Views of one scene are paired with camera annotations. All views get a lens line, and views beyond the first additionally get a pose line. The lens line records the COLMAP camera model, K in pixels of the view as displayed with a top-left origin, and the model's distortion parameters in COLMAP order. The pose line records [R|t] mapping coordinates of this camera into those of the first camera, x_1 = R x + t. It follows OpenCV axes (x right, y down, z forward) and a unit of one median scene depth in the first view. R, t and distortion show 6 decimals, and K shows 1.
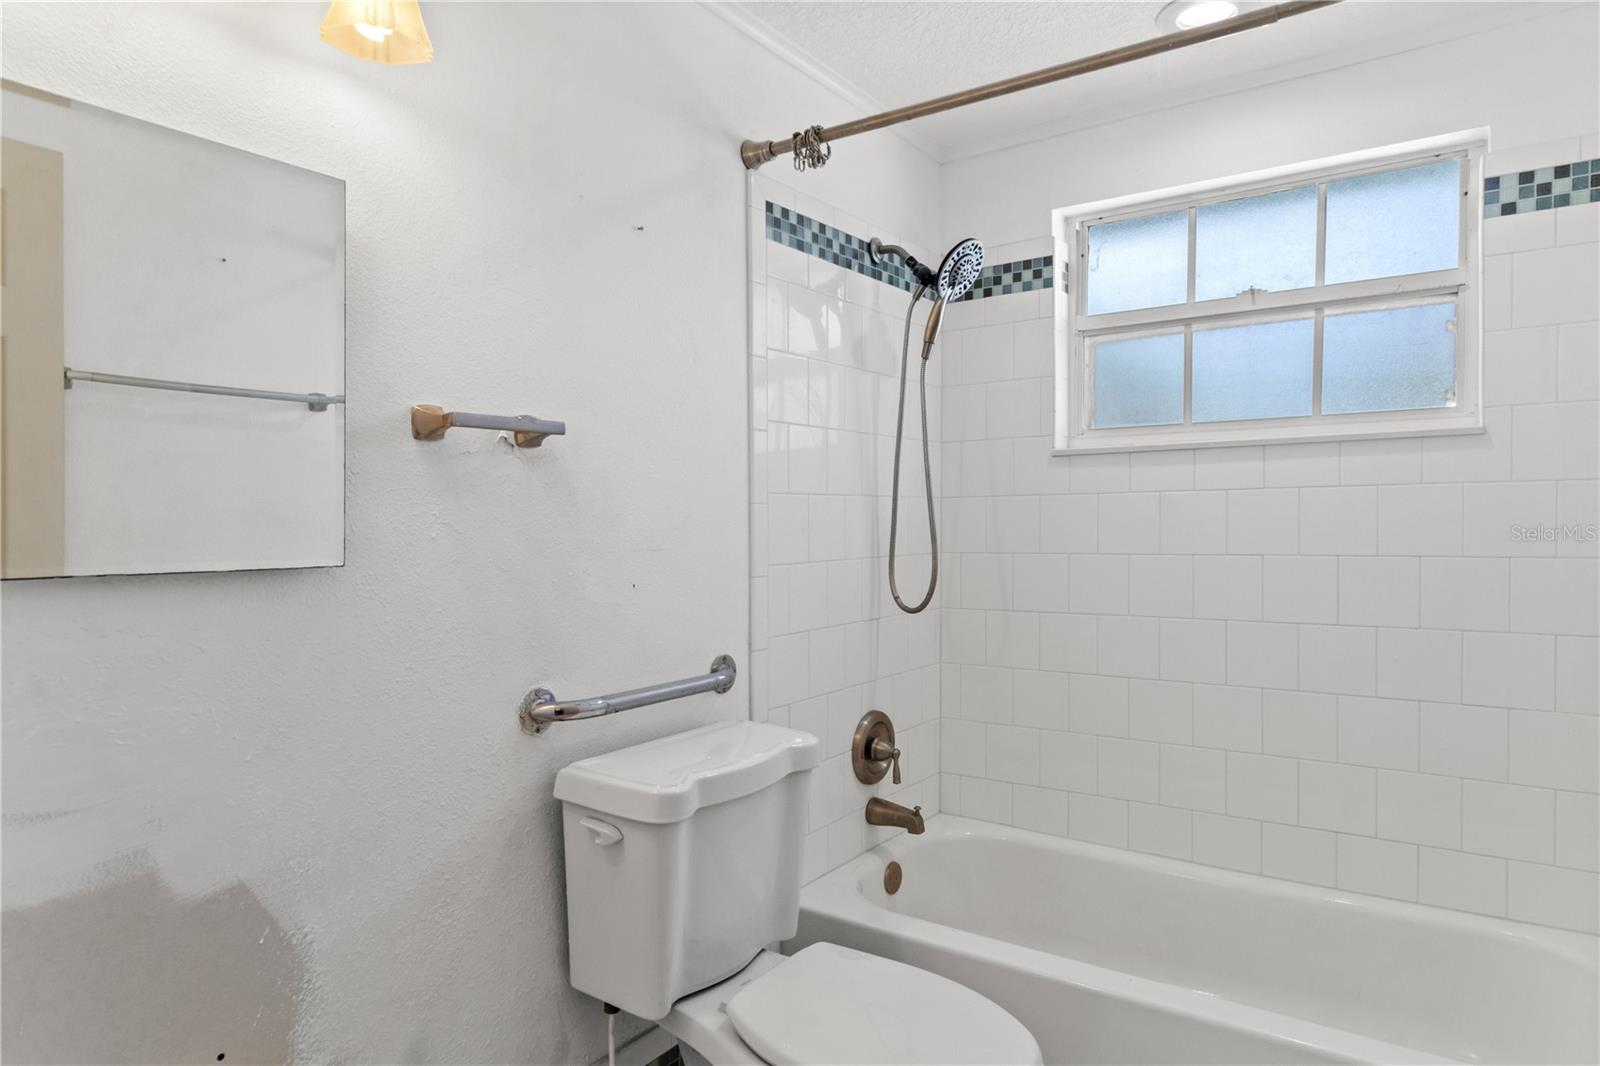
lens RADIAL K [[944.1, 0, 765.4], [0, 944.1, 530.4], [0, 0, 1]] dist [0.000436, 0.000928]
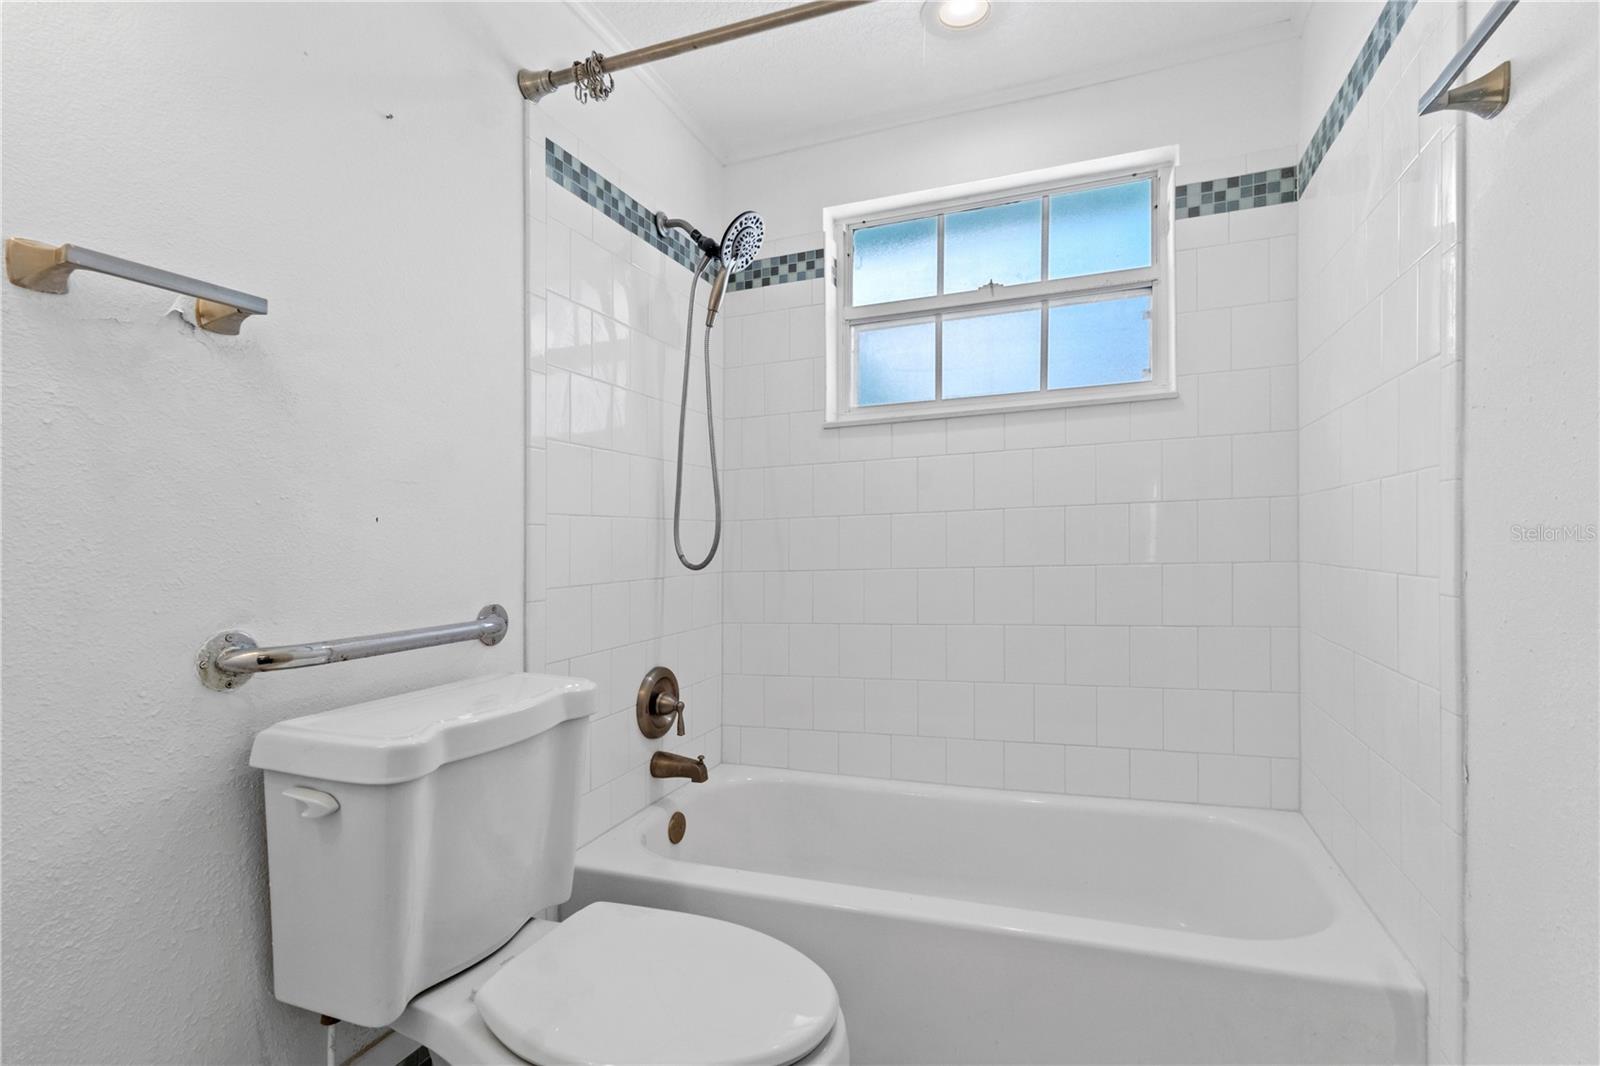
lens RADIAL K [[765.3, 0, 810.2], [0, 765.3, 549.0], [0, 0, 1]] dist [0.002812, 0.000939]
pose [[0.954068, 0.003048, 0.299575, 0.026186], [-0.001747, 0.999988, -0.004610, 0.077563], [-0.299585, 0.003875, 0.954062, 0.182583]]
